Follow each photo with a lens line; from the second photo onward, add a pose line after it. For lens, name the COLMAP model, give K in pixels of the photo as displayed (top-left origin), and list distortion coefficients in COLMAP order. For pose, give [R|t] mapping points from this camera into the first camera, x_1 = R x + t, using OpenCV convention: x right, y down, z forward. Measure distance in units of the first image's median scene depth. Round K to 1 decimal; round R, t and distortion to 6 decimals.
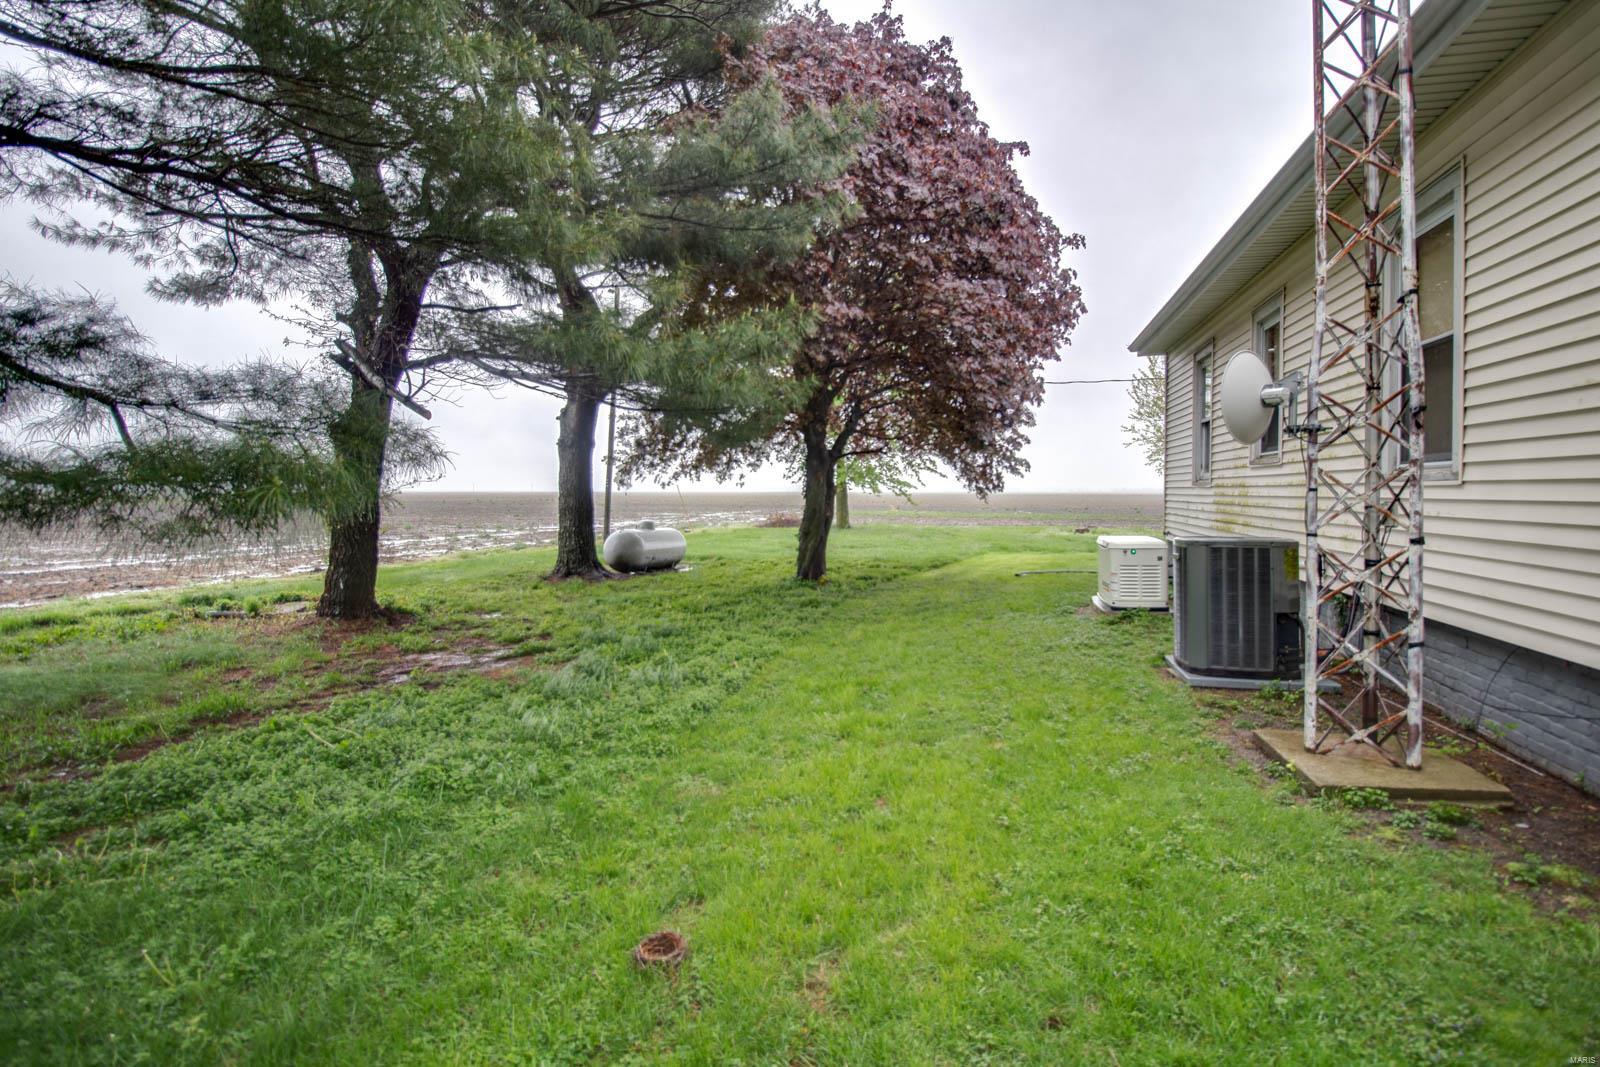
lens RADIAL K [[771.8, 0, 808.8], [0, 771.8, 500.8], [0, 0, 1]] dist [-0.003795, -0.001265]
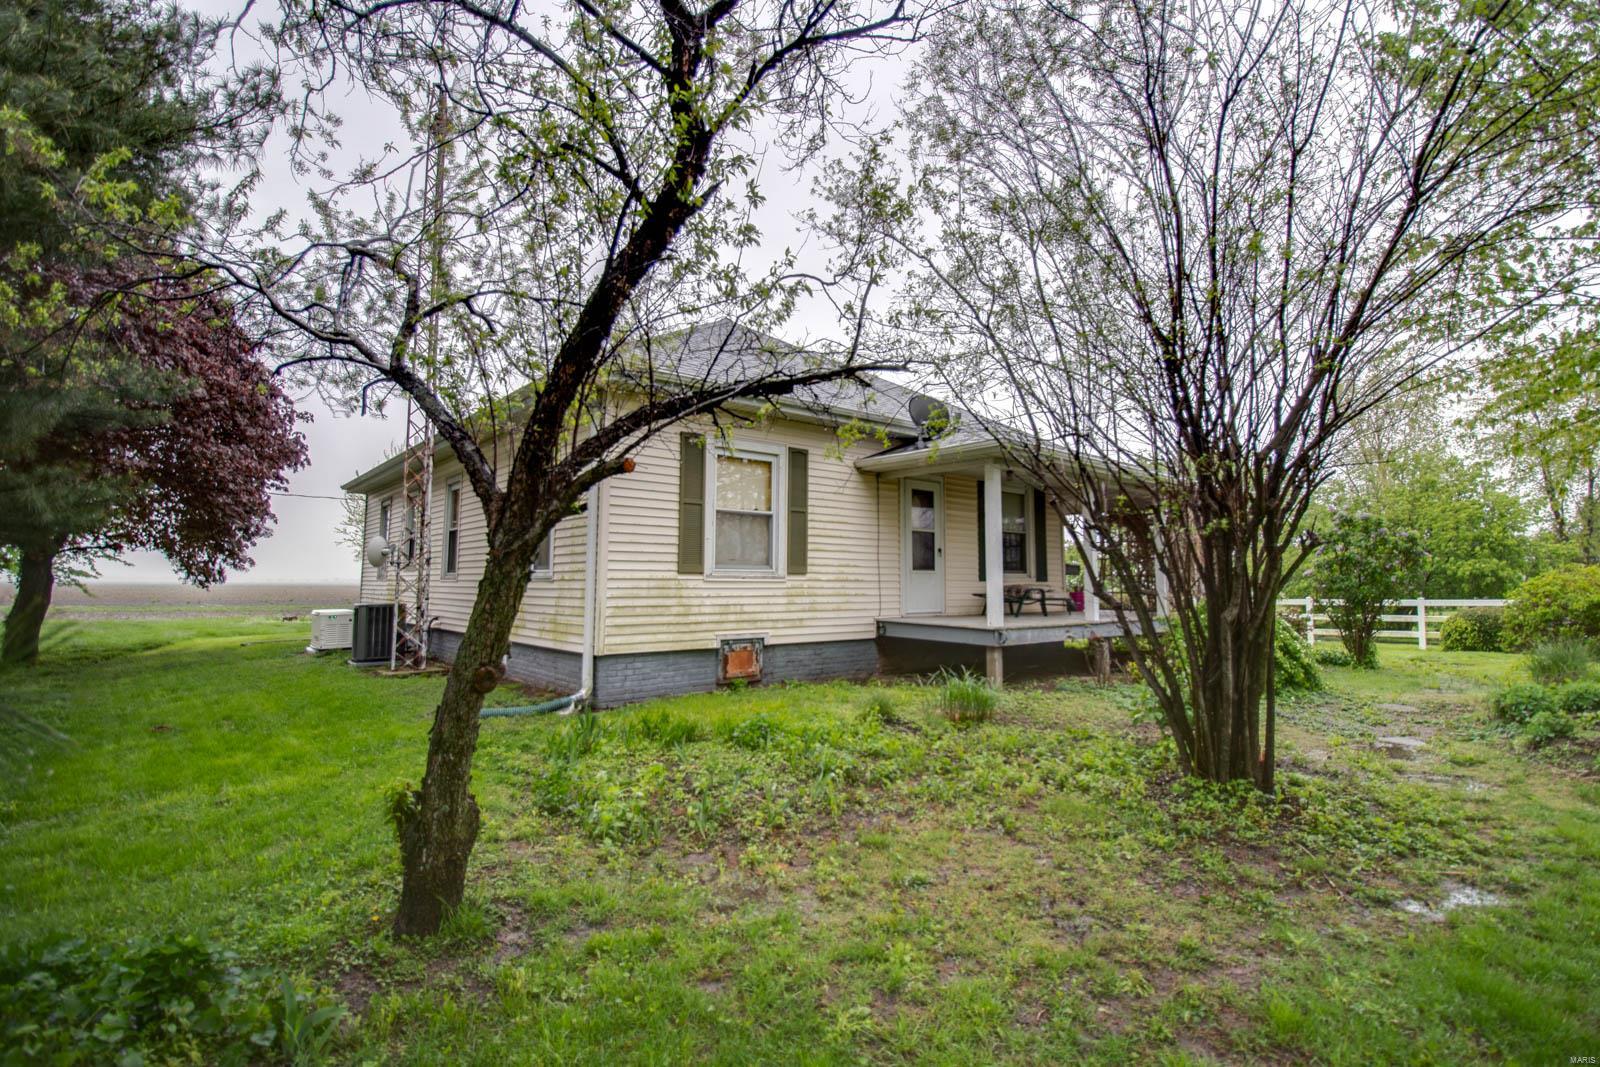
lens RADIAL K [[771.8, 0, 808.8], [0, 771.8, 500.8], [0, 0, 1]] dist [-0.003795, -0.001265]
pose [[0.594232, 0.093926, 0.798791, -0.233433], [0.002796, 0.992911, -0.118831, 0.006648], [-0.804289, 0.072846, 0.589756, -0.603209]]
